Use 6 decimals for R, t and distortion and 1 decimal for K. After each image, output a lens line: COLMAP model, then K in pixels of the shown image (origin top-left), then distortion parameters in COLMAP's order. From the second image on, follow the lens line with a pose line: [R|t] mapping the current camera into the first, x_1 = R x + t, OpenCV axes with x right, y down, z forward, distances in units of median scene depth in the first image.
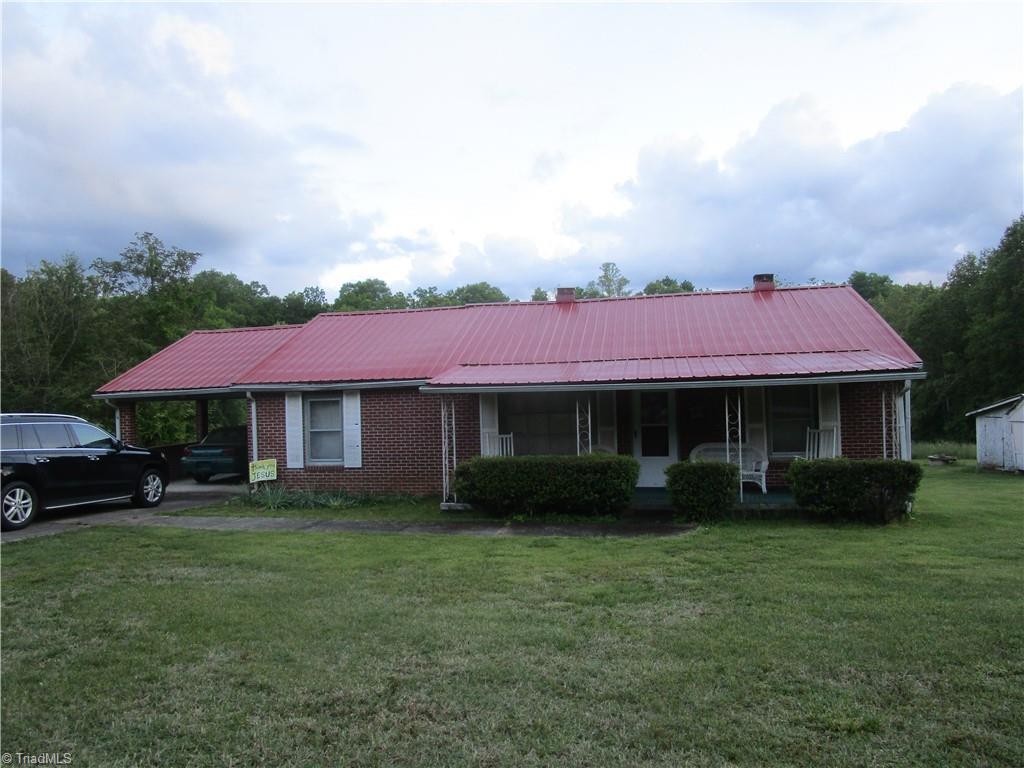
lens RADIAL K [[724.0, 0, 508.0], [0, 724.0, 383.5], [0, 0, 1]] dist [-0.029394, 0.008169]
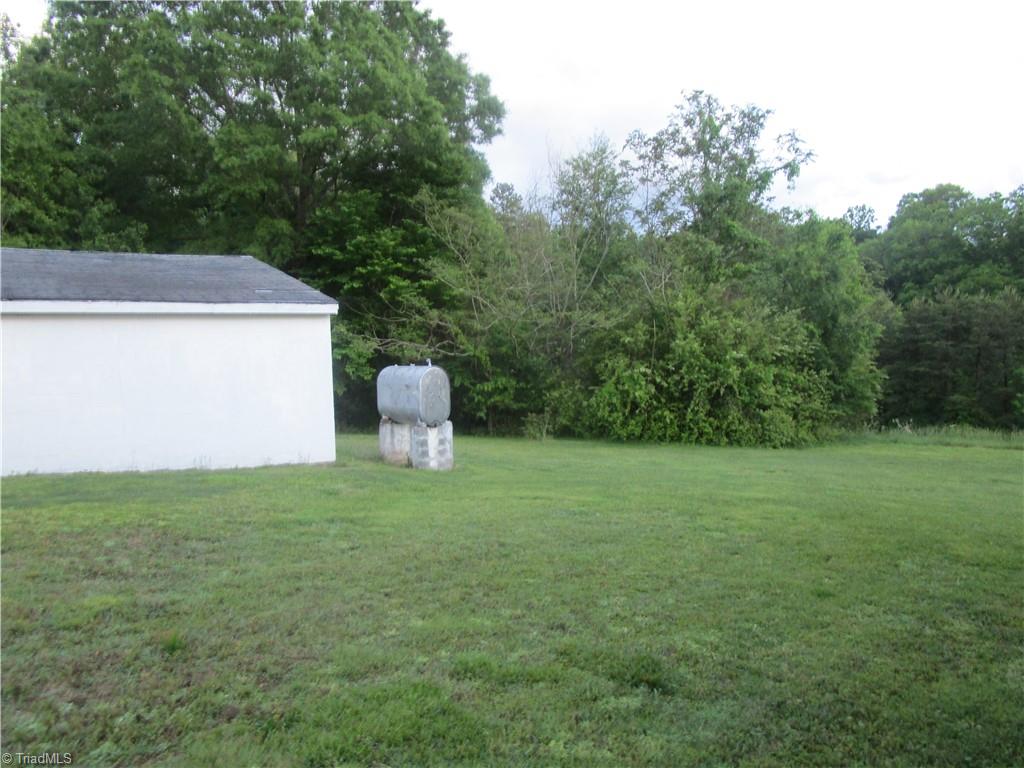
lens RADIAL K [[724.0, 0, 508.0], [0, 724.0, 383.5], [0, 0, 1]] dist [-0.029394, 0.008169]
pose [[0.782261, 0.023755, -0.622498, -0.223874], [0.019905, 0.997809, 0.063090, 0.022911], [0.622633, -0.061743, 0.780074, 0.359153]]
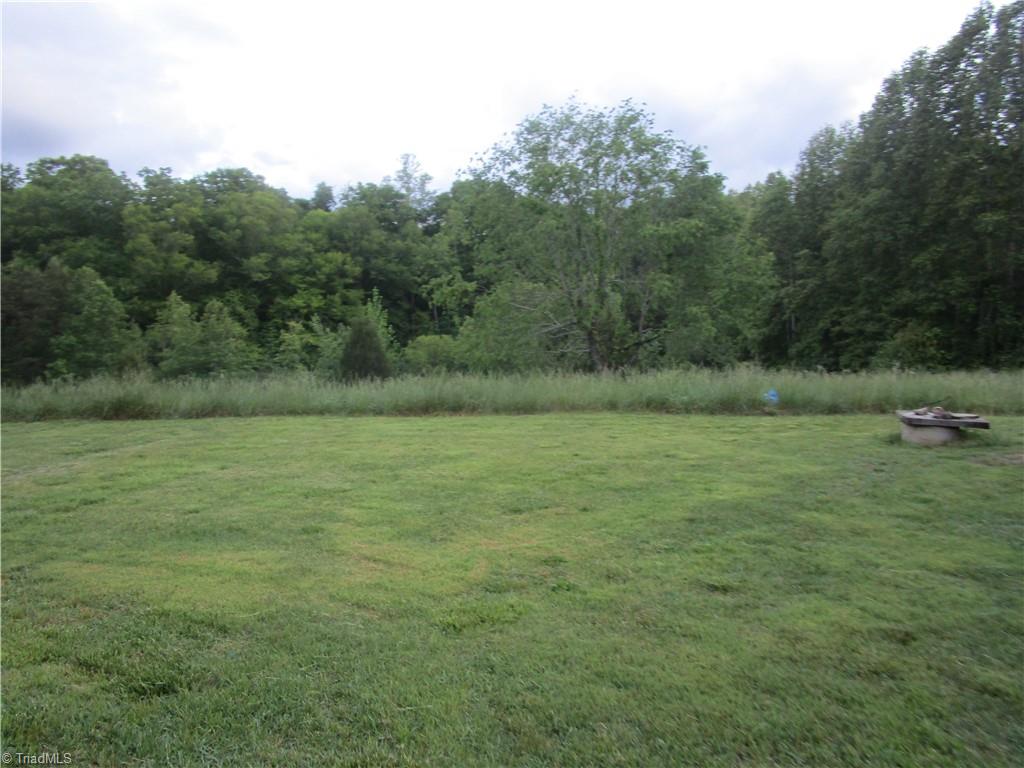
lens RADIAL K [[724.0, 0, 508.0], [0, 724.0, 383.5], [0, 0, 1]] dist [-0.029394, 0.008169]
pose [[0.976319, -0.010571, 0.216077, 0.232977], [-0.010930, 0.995120, 0.098067, 0.039362], [-0.216059, -0.098106, 0.971439, 0.500421]]
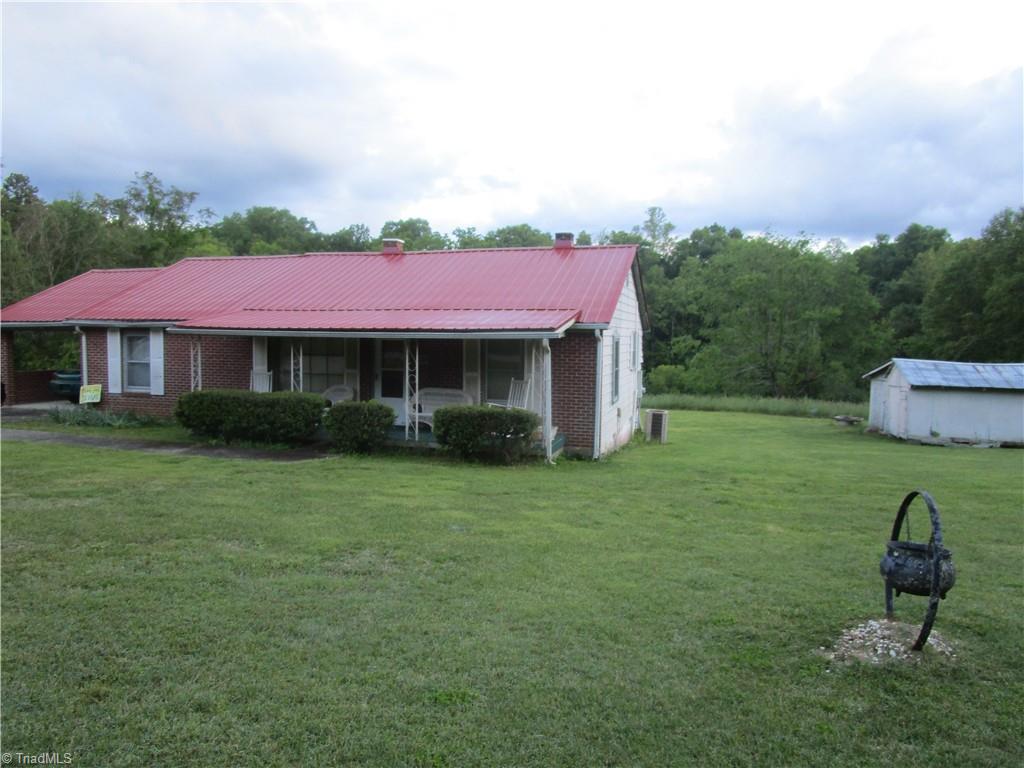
lens RADIAL K [[724.0, 0, 508.0], [0, 724.0, 383.5], [0, 0, 1]] dist [-0.029394, 0.008169]
pose [[0.994117, 0.047230, -0.097472, 0.158460], [-0.039204, 0.995805, 0.082673, -0.006823], [0.100968, -0.078366, 0.991798, -0.030690]]
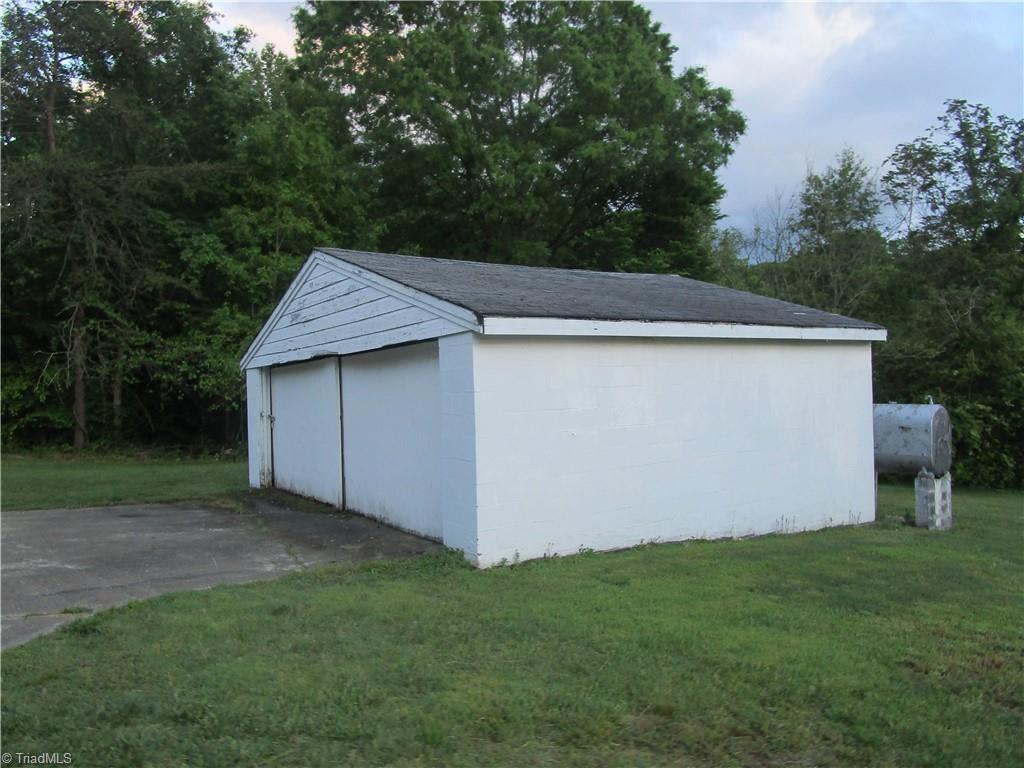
lens RADIAL K [[724.0, 0, 508.0], [0, 724.0, 383.5], [0, 0, 1]] dist [-0.029394, 0.008169]
pose [[0.720937, 0.005818, -0.692977, -0.374118], [0.012760, 0.999684, 0.021668, 0.019294], [0.692884, -0.024464, 0.720634, 0.290845]]
